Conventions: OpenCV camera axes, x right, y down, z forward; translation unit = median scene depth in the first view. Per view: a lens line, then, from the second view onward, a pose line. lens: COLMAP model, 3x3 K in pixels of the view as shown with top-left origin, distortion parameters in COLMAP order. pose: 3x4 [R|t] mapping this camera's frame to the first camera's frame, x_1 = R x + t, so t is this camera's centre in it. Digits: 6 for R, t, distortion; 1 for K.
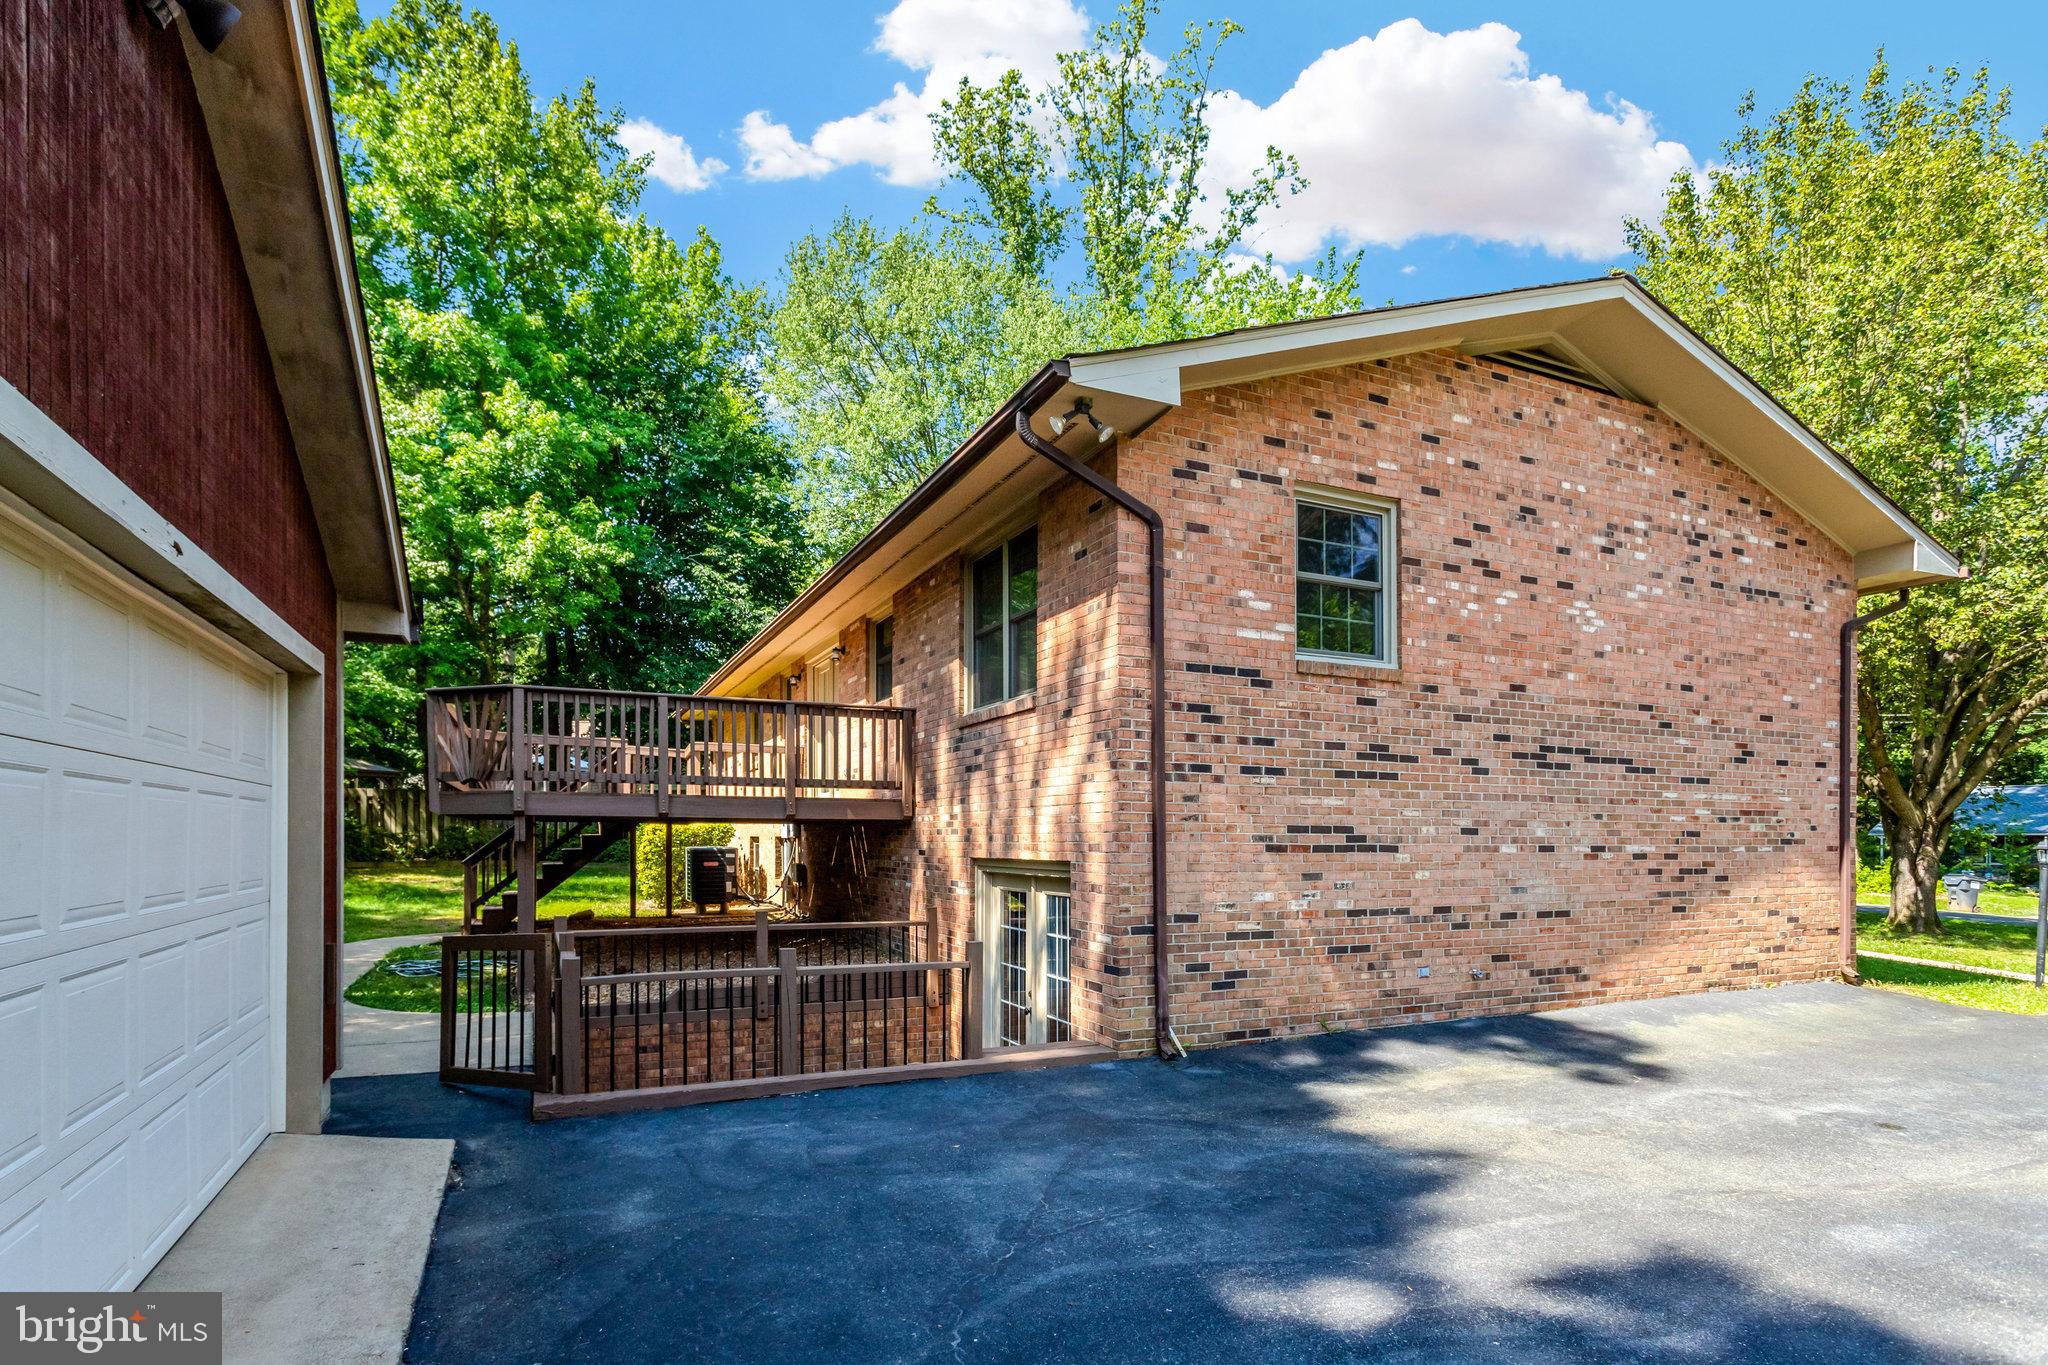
lens RADIAL K [[986.3, 0, 1045.6], [0, 986.3, 842.3], [0, 0, 1]] dist [0.000547, 0.002499]
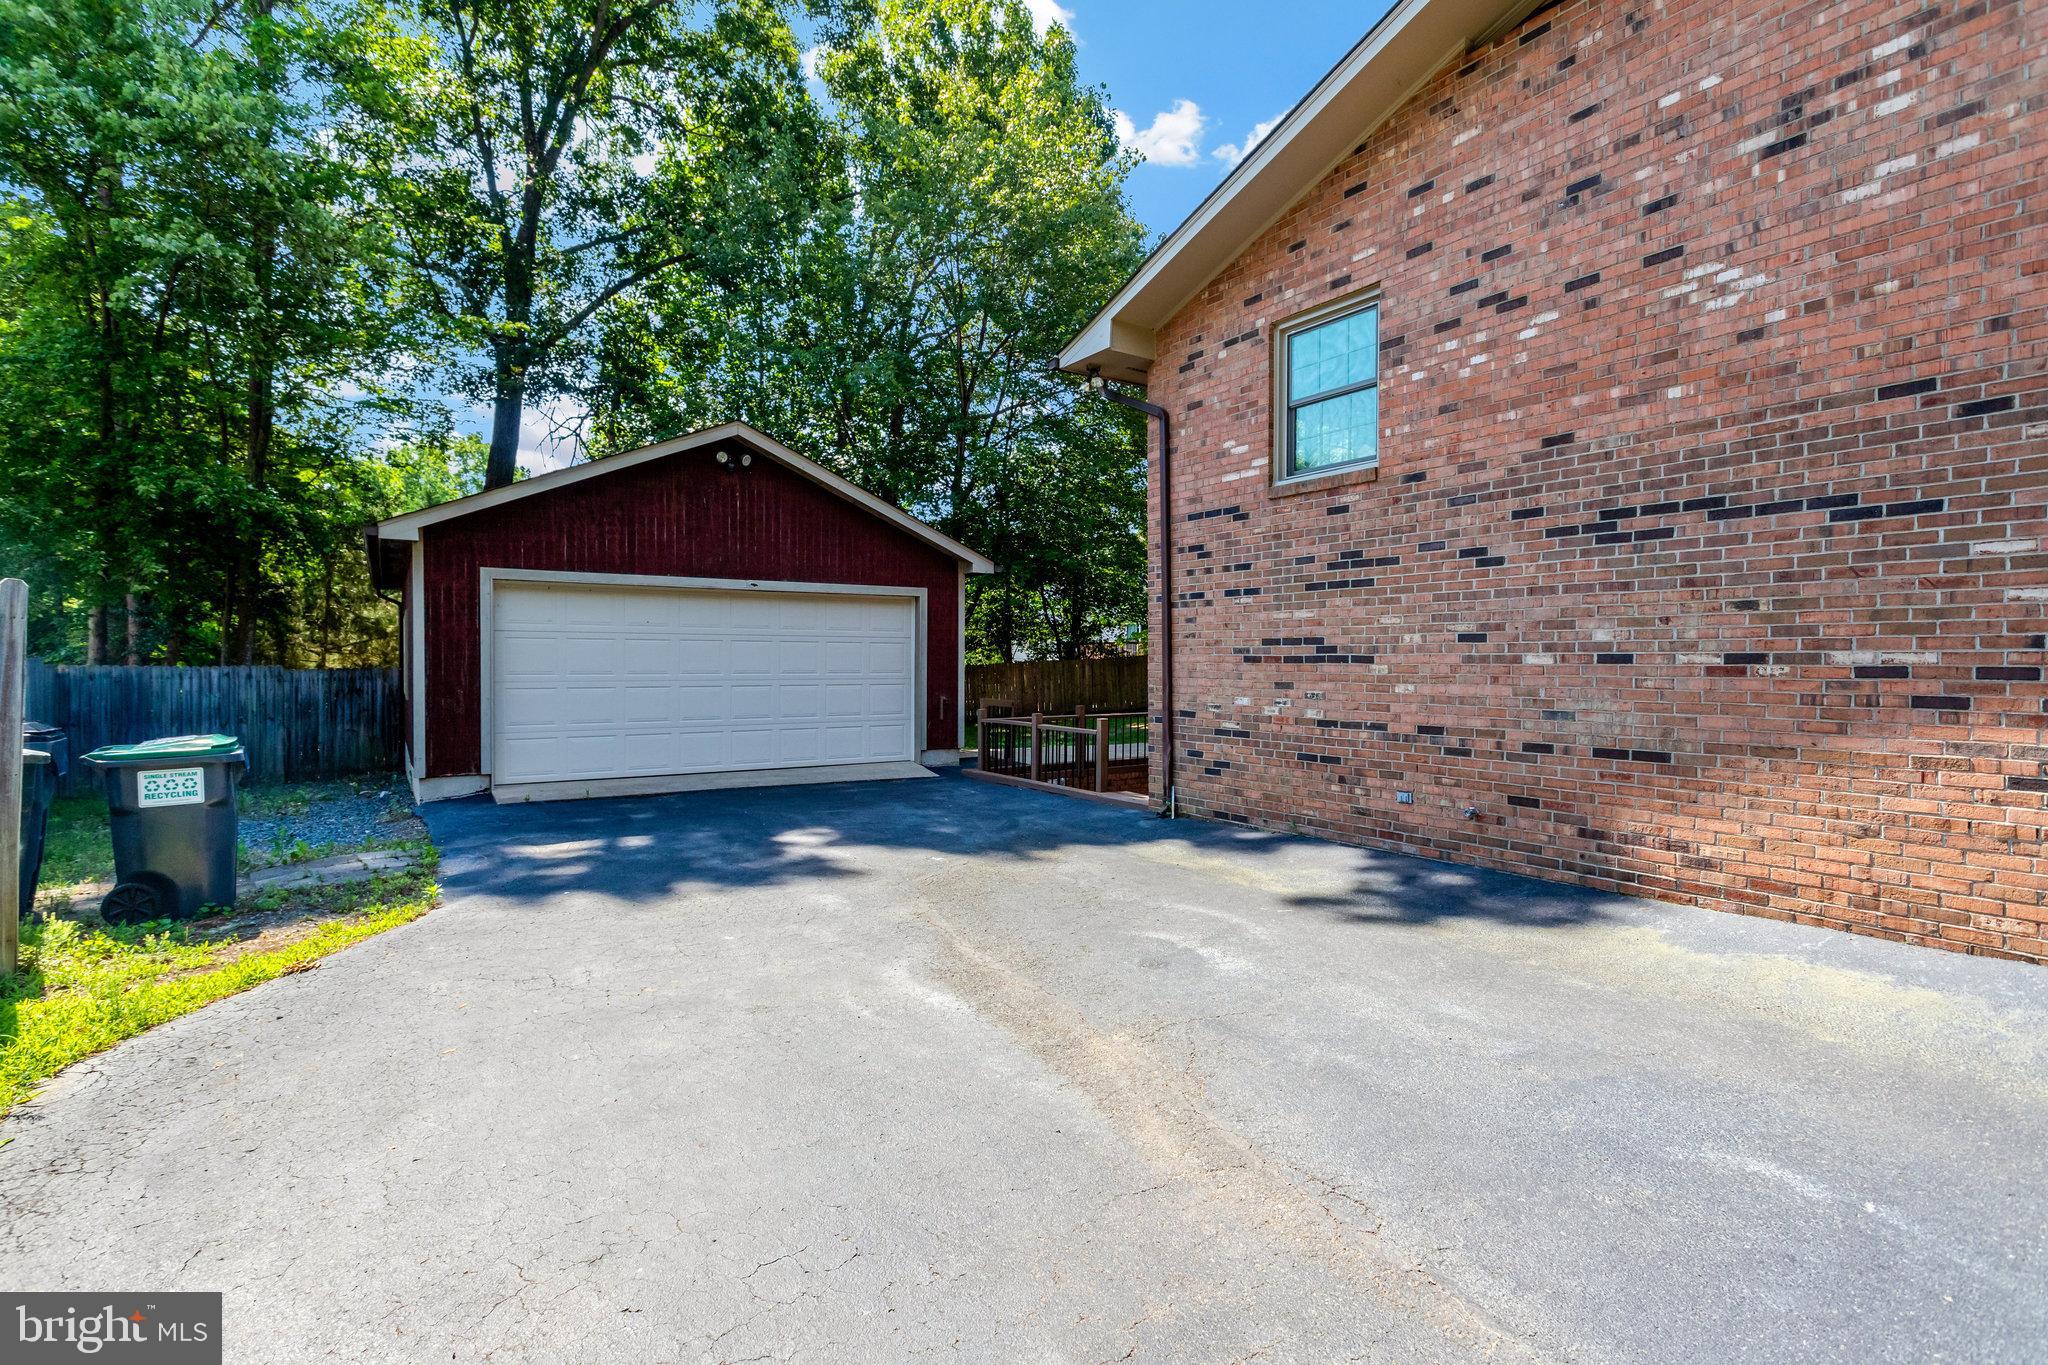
lens RADIAL K [[986.3, 0, 1023.1], [0, 986.3, 668.0], [0, 0, 1]] dist [0.000547, 0.002499]
pose [[0.151128, 0.005005, -0.988502, 1.241574], [0.004476, 0.999973, 0.005748, 0.007920], [0.988504, -0.005293, 0.151101, 0.535198]]
